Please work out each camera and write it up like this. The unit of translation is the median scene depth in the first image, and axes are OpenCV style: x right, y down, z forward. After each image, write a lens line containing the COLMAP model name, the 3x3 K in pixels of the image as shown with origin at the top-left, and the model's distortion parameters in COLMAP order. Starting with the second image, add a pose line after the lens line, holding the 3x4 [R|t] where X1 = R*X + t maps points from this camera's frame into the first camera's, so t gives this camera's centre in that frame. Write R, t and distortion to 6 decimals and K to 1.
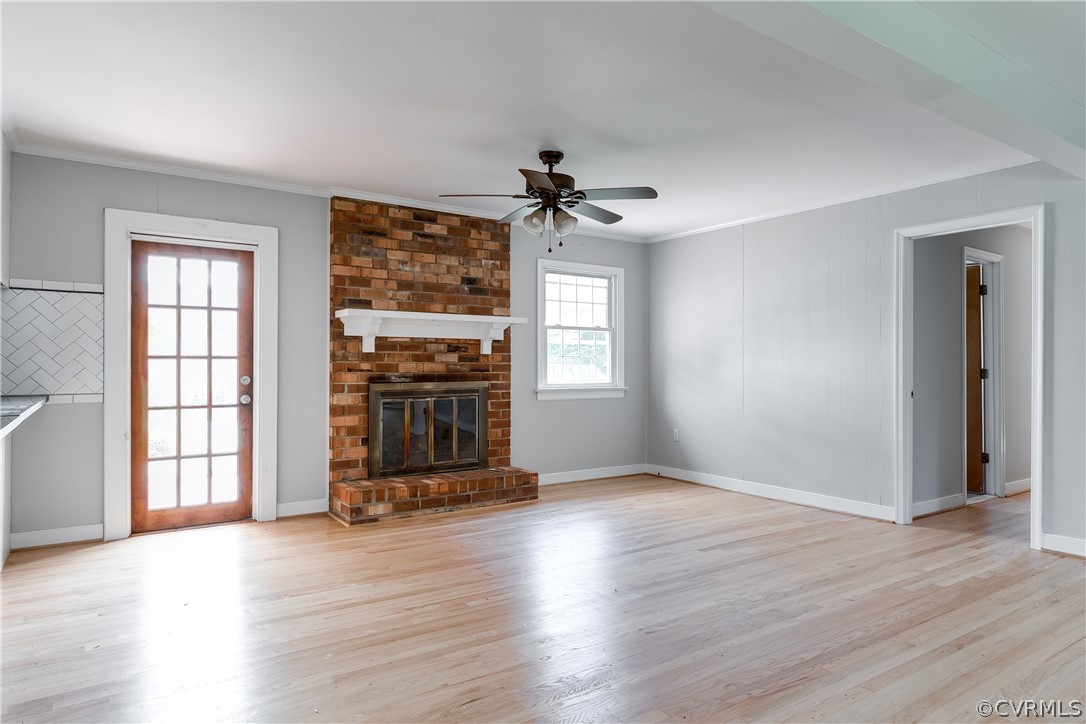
lens RADIAL K [[663.7, 0, 529.8], [0, 663.7, 365.1], [0, 0, 1]] dist [0.004848, 0.000661]
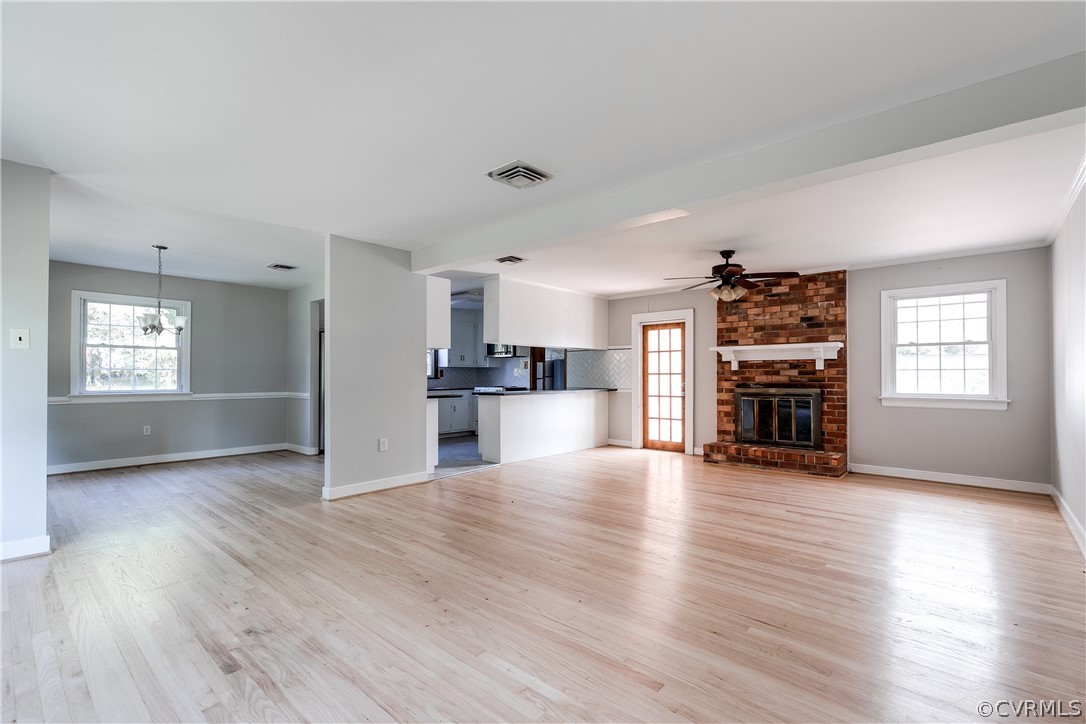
lens RADIAL K [[481.2, 0, 533.7], [0, 481.2, 371.3], [0, 0, 1]] dist [0.001915, 0.000064]
pose [[0.221174, -0.012093, -0.975159, 0.848048], [0.001428, 0.999926, -0.012077, -0.001355], [0.975233, 0.001278, 0.221175, 0.196054]]
